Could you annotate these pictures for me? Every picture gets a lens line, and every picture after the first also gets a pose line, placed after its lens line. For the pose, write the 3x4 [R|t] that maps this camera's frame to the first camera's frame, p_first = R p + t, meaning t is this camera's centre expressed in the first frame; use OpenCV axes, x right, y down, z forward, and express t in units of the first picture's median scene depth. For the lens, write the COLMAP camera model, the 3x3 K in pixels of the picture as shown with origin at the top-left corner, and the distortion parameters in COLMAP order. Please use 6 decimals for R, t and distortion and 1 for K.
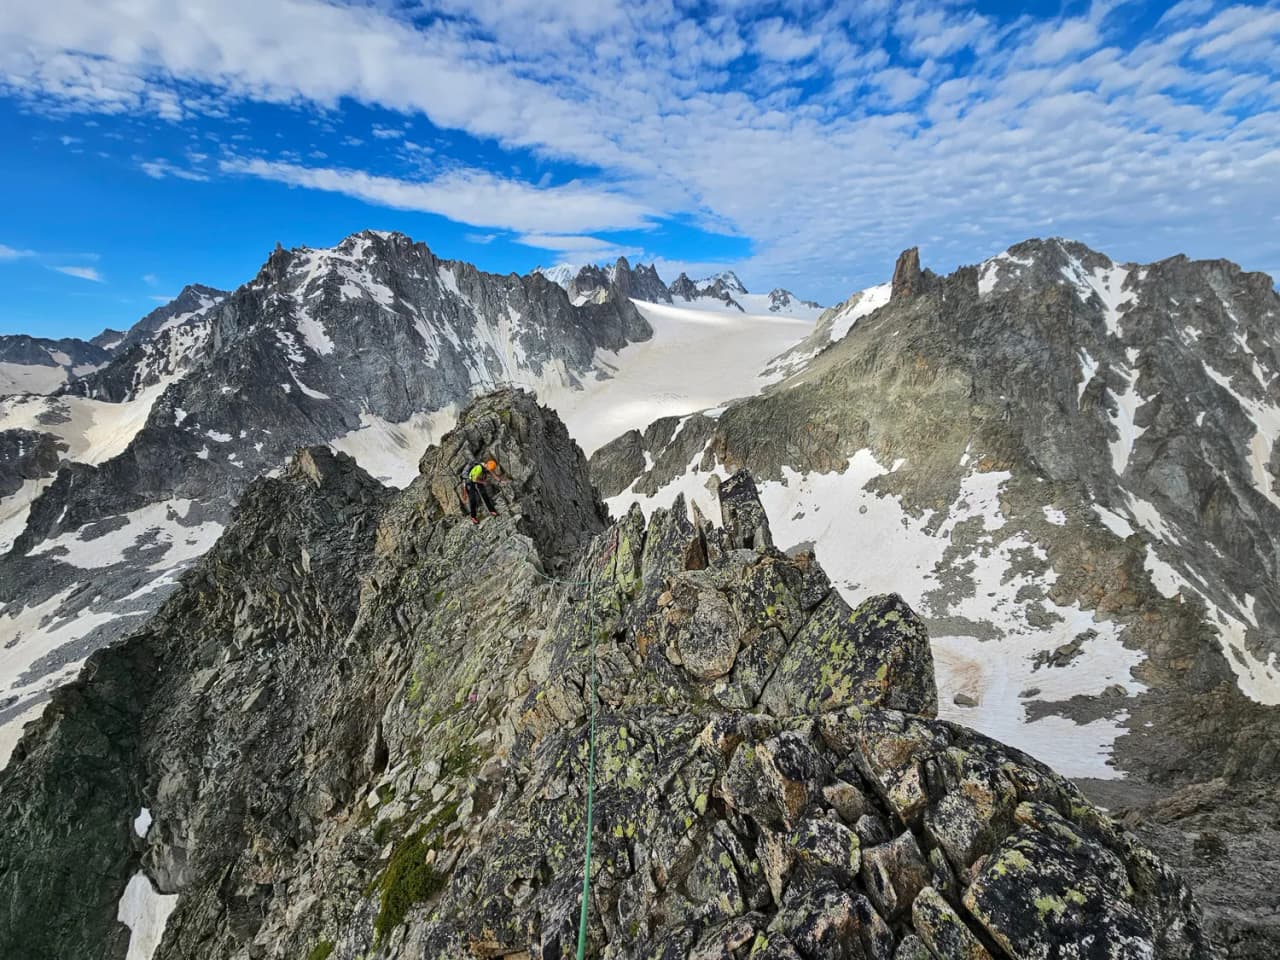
lens RADIAL K [[535.3, 0, 646.9], [0, 535.3, 481.6], [0, 0, 1]] dist [-0.002669, 0.000083]
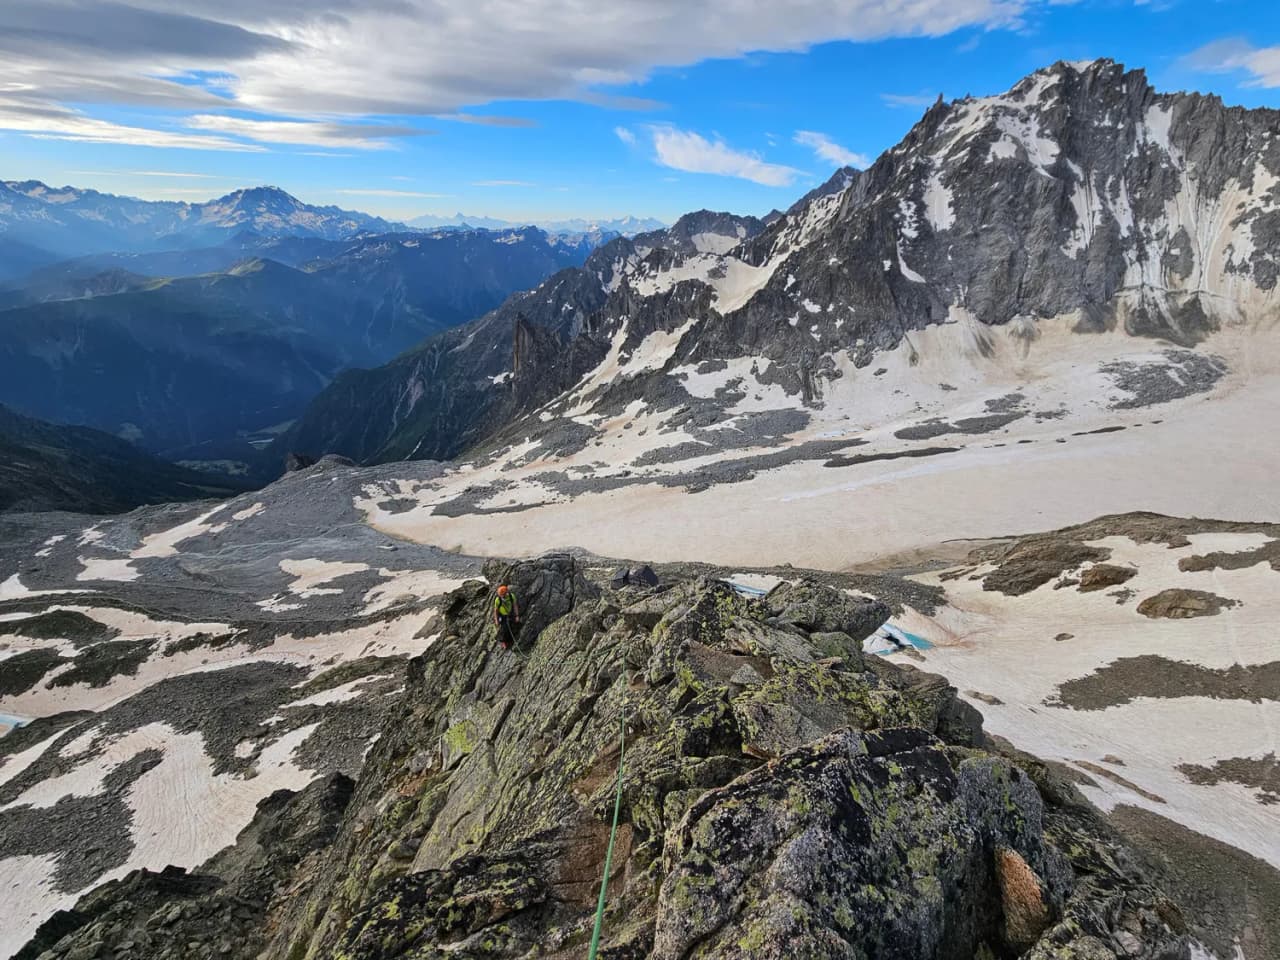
lens RADIAL K [[535.3, 0, 646.9], [0, 535.3, 481.6], [0, 0, 1]] dist [-0.002669, 0.000083]
pose [[0.554518, 0.391744, -0.734197, -0.059778], [-0.253976, 0.919842, 0.298978, -0.000694], [0.792468, 0.020680, 0.609562, 0.088316]]
